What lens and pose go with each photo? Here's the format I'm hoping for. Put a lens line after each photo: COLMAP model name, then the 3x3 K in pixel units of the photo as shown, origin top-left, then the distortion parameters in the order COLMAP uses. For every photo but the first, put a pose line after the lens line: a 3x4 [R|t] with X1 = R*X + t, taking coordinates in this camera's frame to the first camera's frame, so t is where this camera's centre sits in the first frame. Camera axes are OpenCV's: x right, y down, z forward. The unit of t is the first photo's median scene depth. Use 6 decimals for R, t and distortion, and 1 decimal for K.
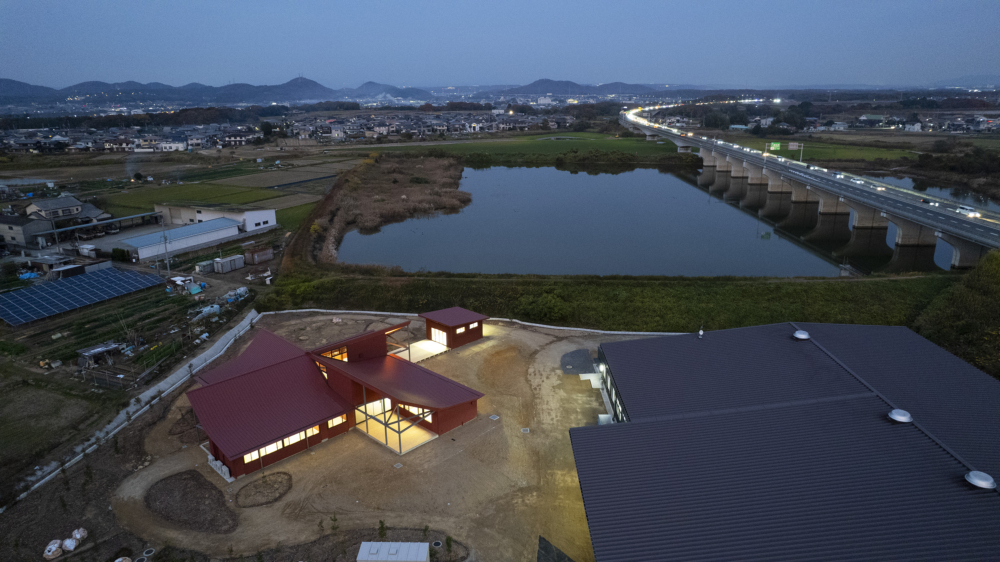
lens RADIAL K [[642.5, 0, 506.7], [0, 642.5, 279.6], [0, 0, 1]] dist [-0.083463, 0.078226]
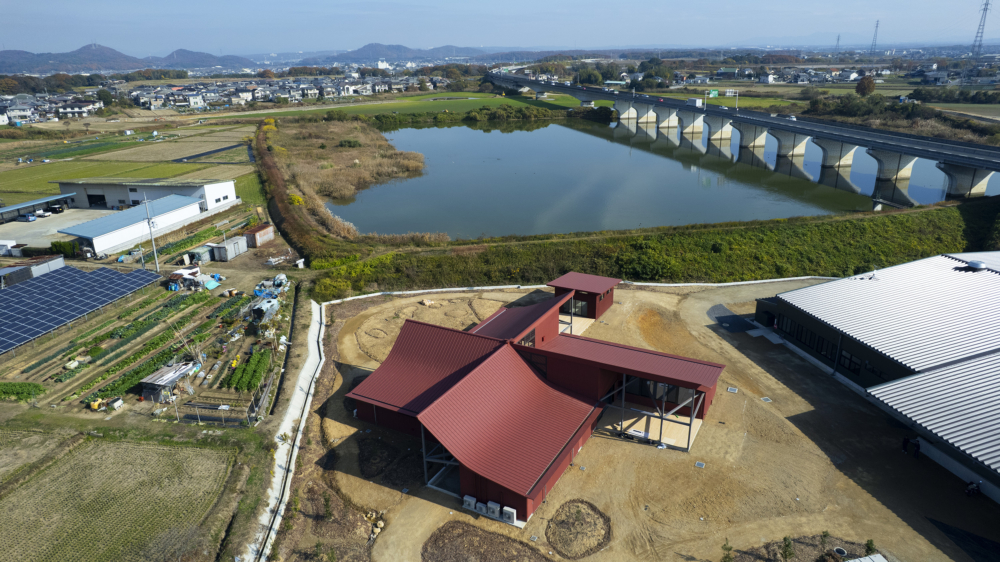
lens RADIAL K [[642.5, 0, 506.7], [0, 642.5, 279.6], [0, 0, 1]] dist [-0.083463, 0.078226]
pose [[0.966911, -0.095270, 0.236658, -0.165485], [0.083083, 0.994676, 0.060969, -0.003158], [-0.241206, -0.039289, 0.969678, 0.082533]]
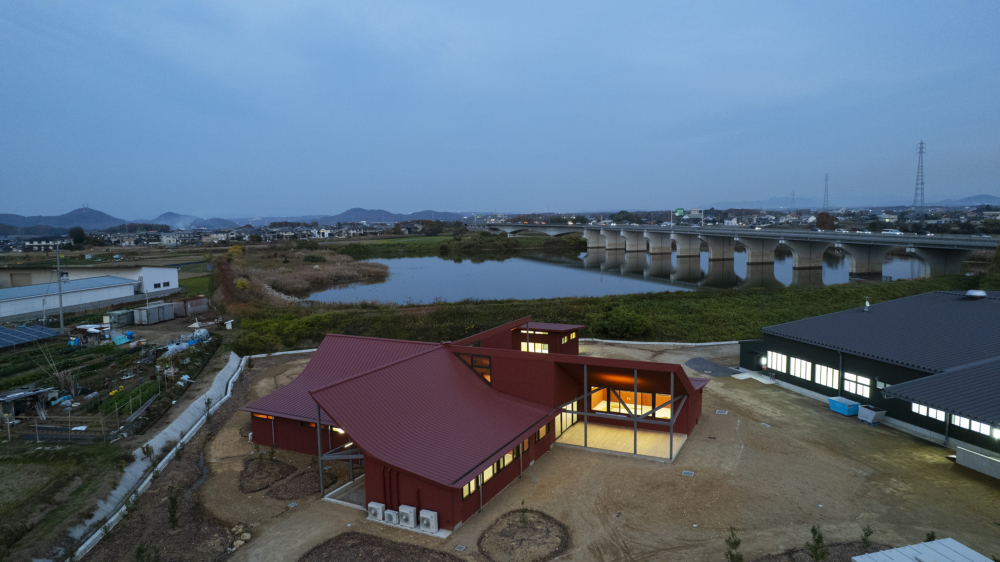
lens RADIAL K [[642.5, 0, 506.7], [0, 642.5, 279.6], [0, 0, 1]] dist [-0.083463, 0.078226]
pose [[0.957286, -0.040570, 0.286283, -0.145855], [0.095777, 0.978703, -0.181571, 0.058287], [-0.272820, 0.201235, 0.940784, 0.123583]]
